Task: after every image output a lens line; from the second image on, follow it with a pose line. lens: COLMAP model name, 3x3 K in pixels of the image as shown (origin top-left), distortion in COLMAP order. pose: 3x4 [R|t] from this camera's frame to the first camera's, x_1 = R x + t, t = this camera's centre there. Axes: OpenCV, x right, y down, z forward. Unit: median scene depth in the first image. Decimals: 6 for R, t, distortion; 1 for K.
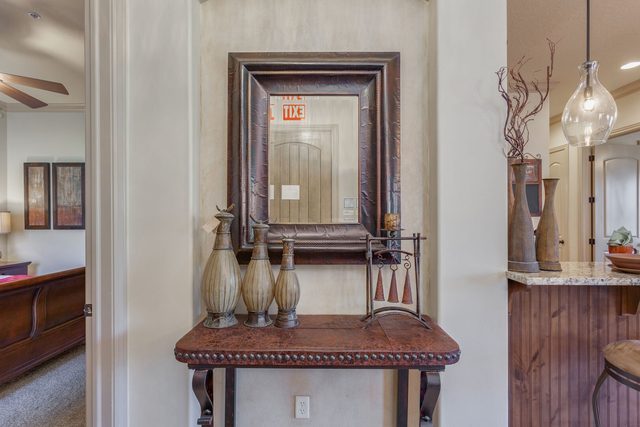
lens RADIAL K [[302.8, 0, 314.3], [0, 302.8, 214.5], [0, 0, 1]] dist [-0.000789, -0.001262]
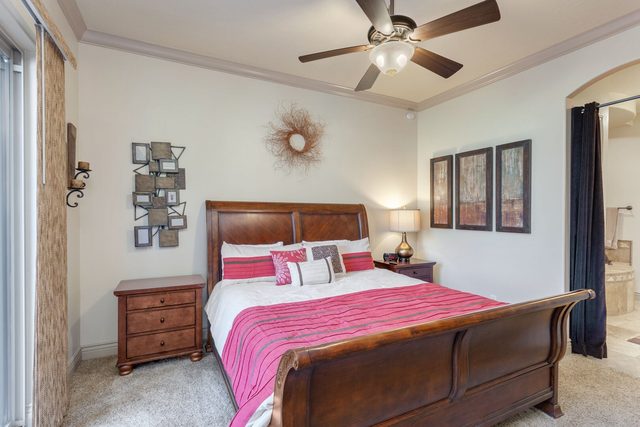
lens RADIAL K [[302.8, 0, 319.5], [0, 302.8, 214.9], [0, 0, 1]] dist [-0.000789, -0.001262]
pose [[0.453256, 0.008518, -0.891340, -0.251030], [-0.007207, 0.999957, 0.005891, 0.005486], [0.891351, 0.003754, 0.453298, 0.239353]]
